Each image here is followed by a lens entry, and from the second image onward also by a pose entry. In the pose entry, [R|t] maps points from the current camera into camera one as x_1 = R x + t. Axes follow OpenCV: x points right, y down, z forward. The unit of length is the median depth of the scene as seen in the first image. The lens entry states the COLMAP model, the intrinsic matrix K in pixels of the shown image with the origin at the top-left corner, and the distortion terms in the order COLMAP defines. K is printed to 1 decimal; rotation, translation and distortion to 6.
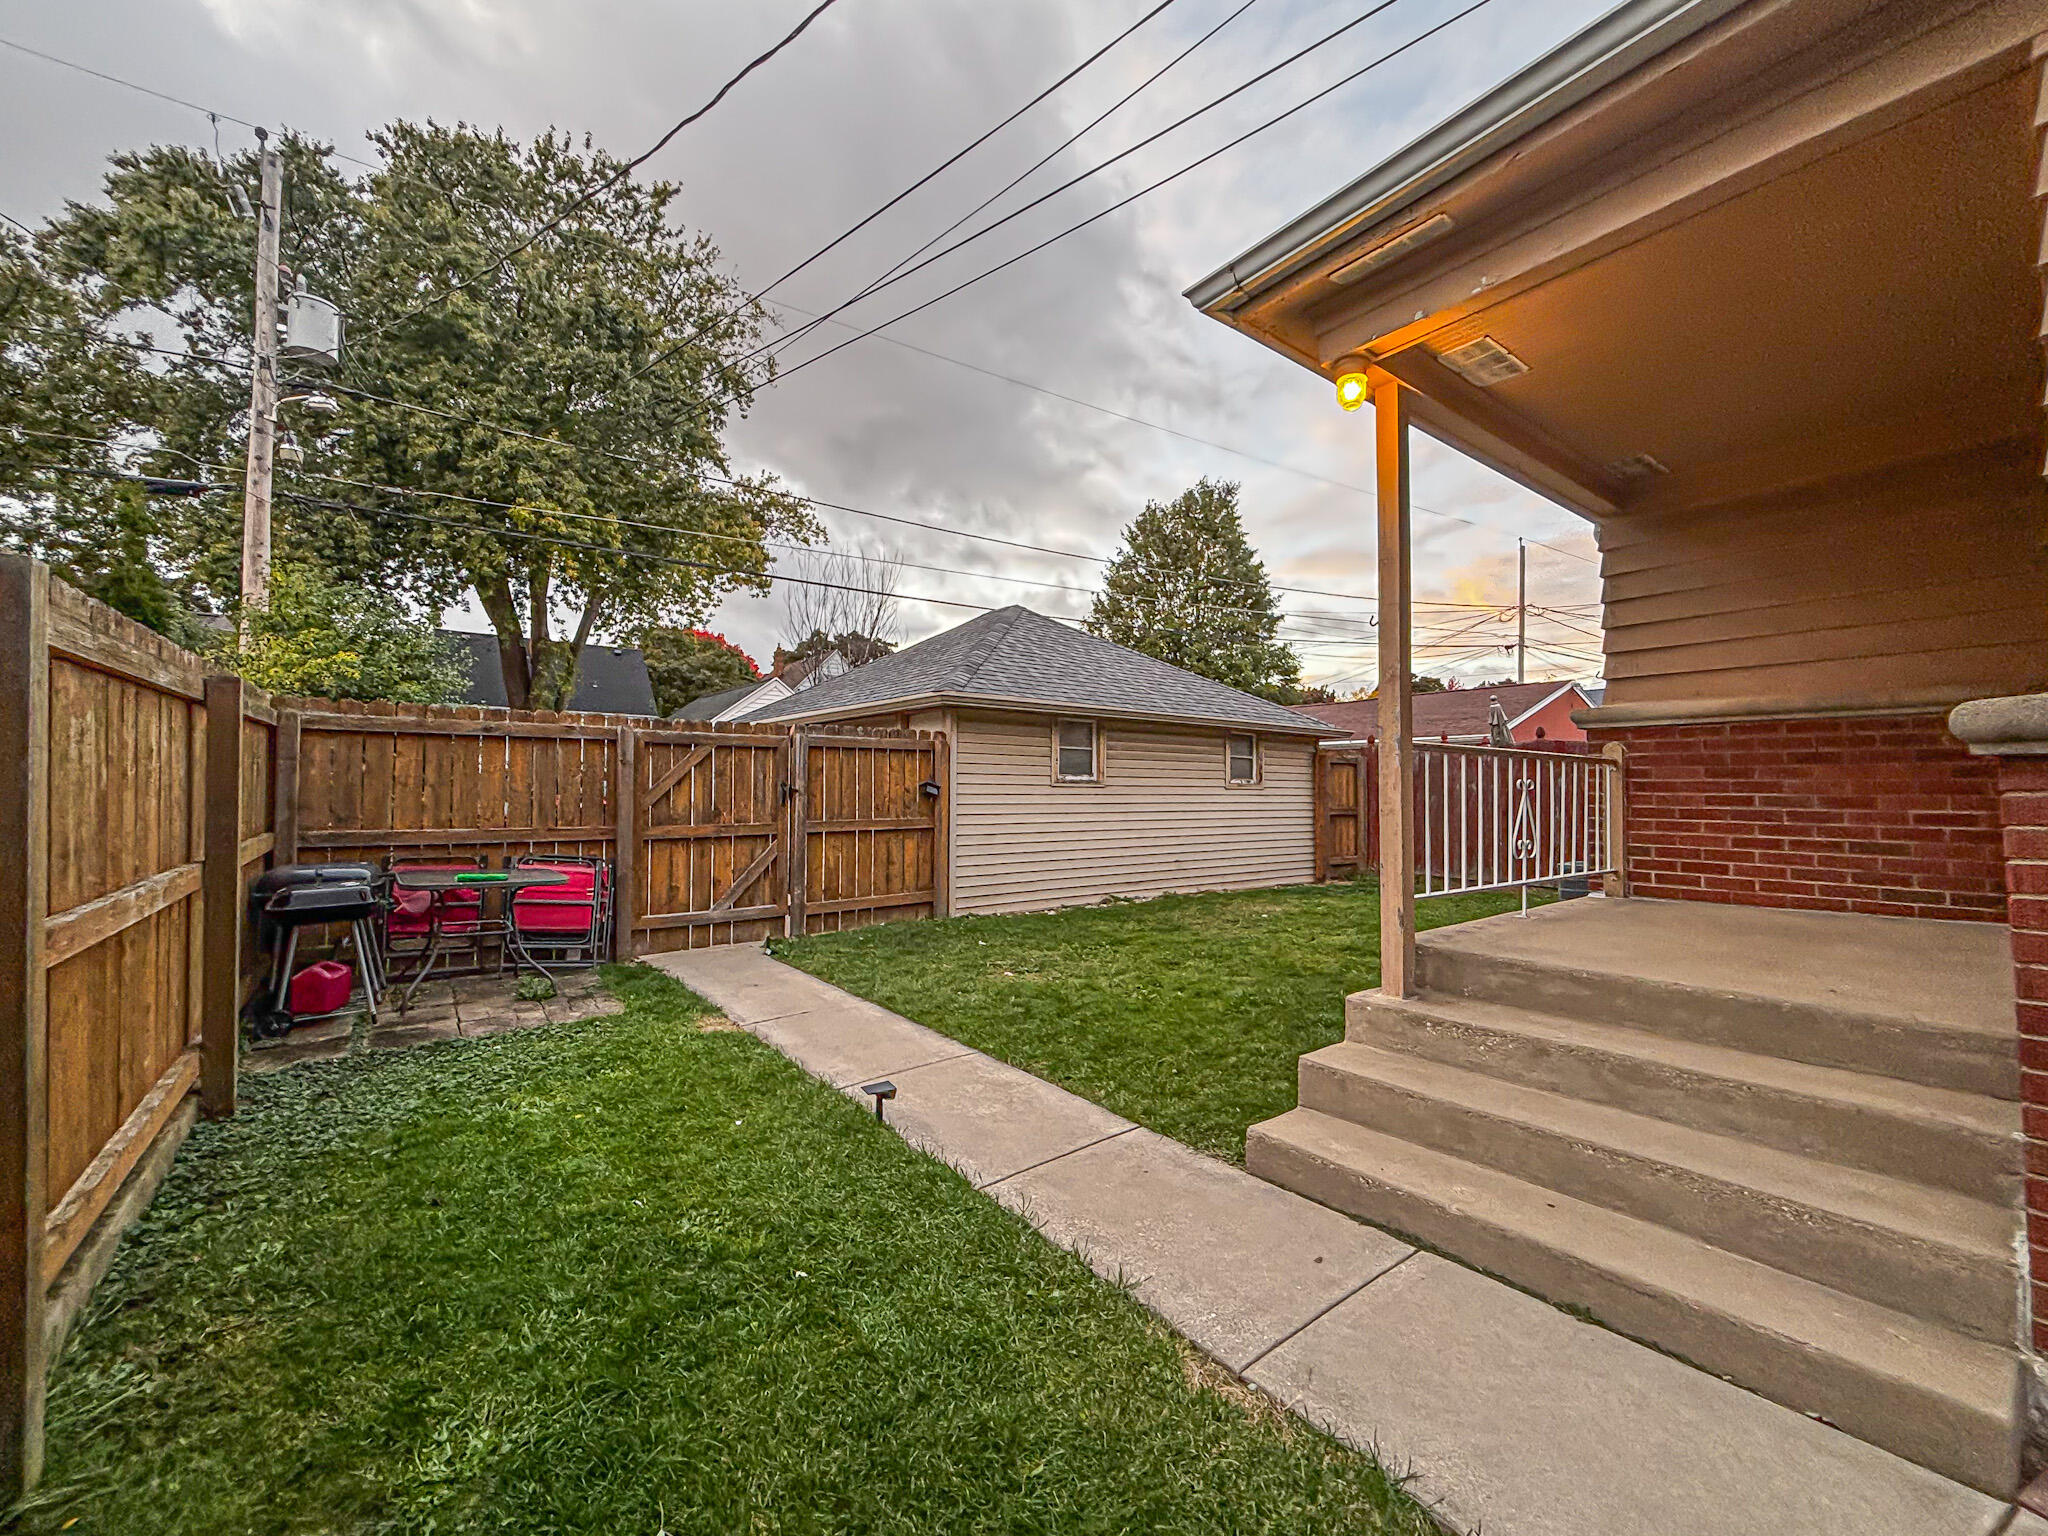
lens RADIAL K [[830.7, 0, 1021.3], [0, 830.7, 765.9], [0, 0, 1]] dist [0.004384, -0.000237]
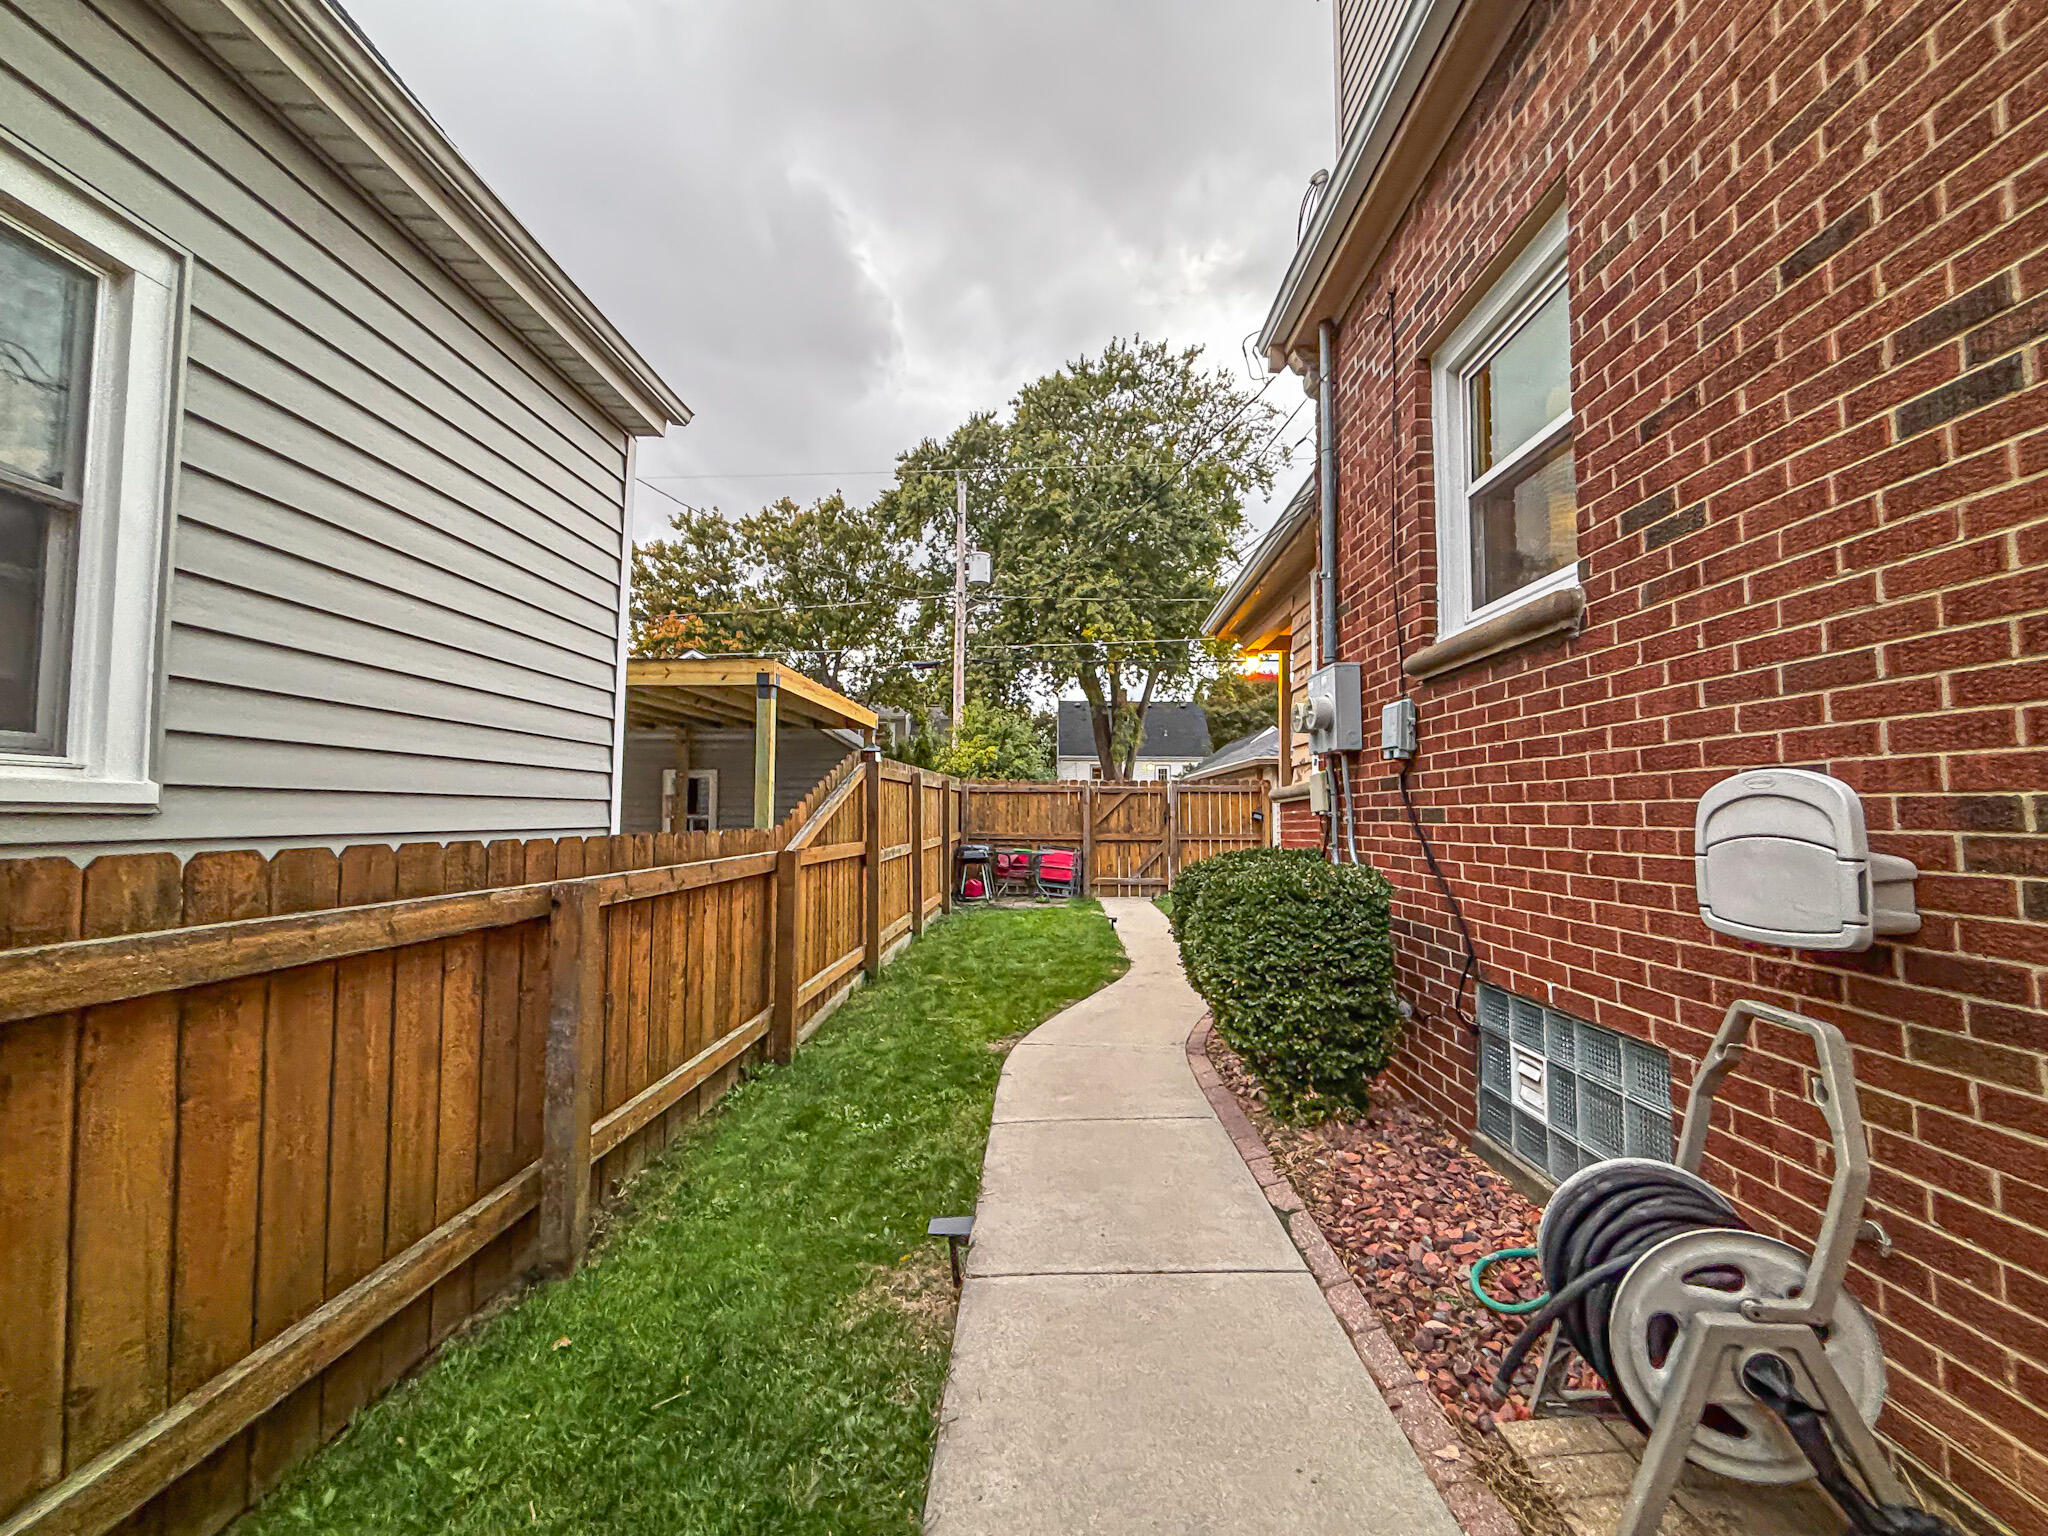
lens RADIAL K [[830.7, 0, 1021.3], [0, 830.7, 765.9], [0, 0, 1]] dist [0.004384, -0.000237]
pose [[0.780217, -0.040902, -0.624170, 0.213806], [0.017088, 0.998881, -0.044097, -0.002097], [0.625276, 0.023739, 0.780043, -0.221450]]
